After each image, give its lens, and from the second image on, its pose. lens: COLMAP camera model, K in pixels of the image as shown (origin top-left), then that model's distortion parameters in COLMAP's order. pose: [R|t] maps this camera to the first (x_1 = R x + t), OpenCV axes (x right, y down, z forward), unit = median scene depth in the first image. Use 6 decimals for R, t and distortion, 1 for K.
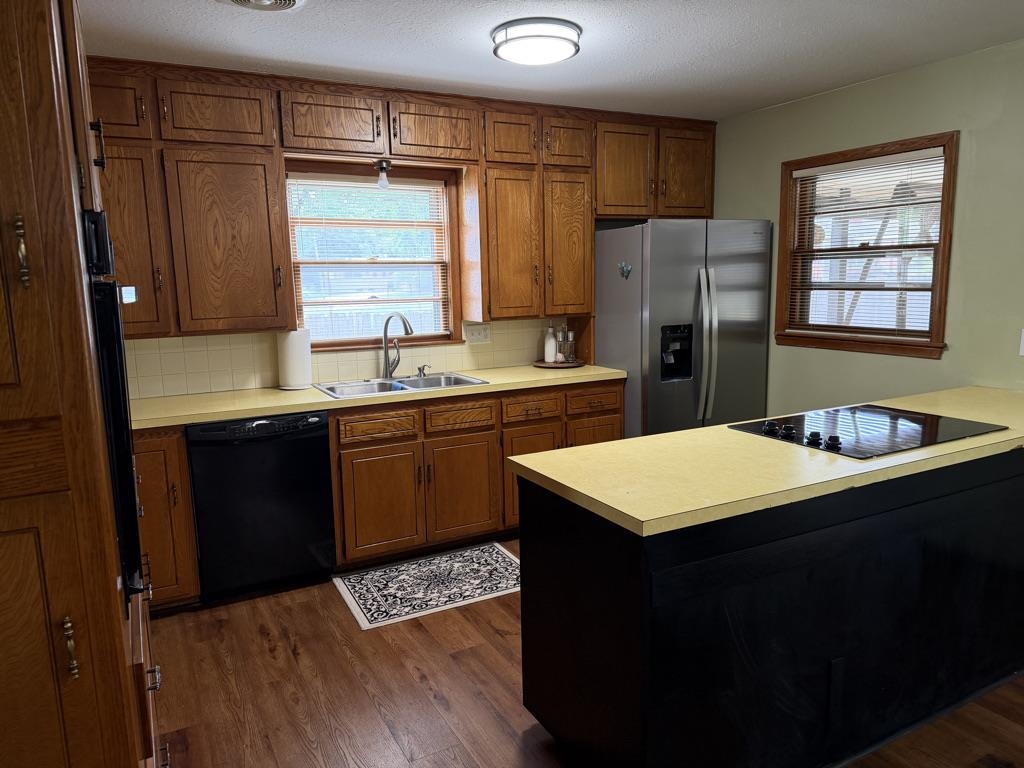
lens RADIAL K [[710.9, 0, 518.5], [0, 710.9, 387.3], [0, 0, 1]] dist [0.076833, -0.192265]
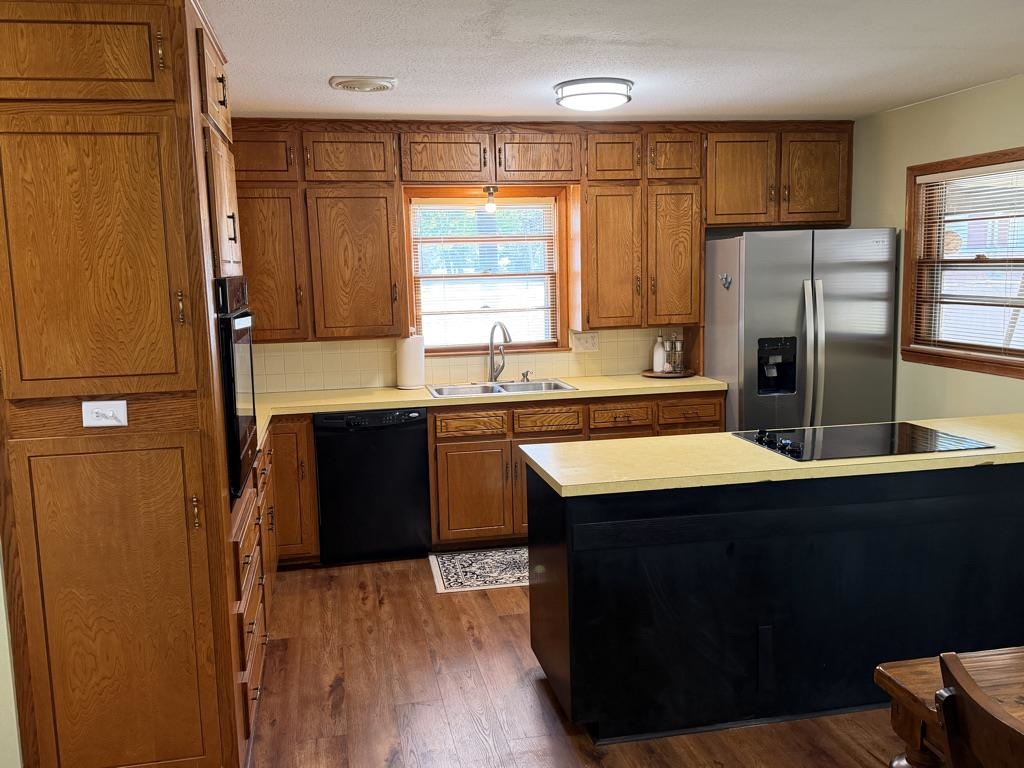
lens RADIAL K [[921.3, 0, 512.0], [0, 921.3, 384.0], [0, 0, 1]] dist [0.007060, -0.013502]
pose [[0.954301, 0.033766, -0.296935, 0.284879], [-0.038690, 0.999194, -0.010720, 0.004380], [0.296333, 0.021719, 0.954838, -0.356342]]
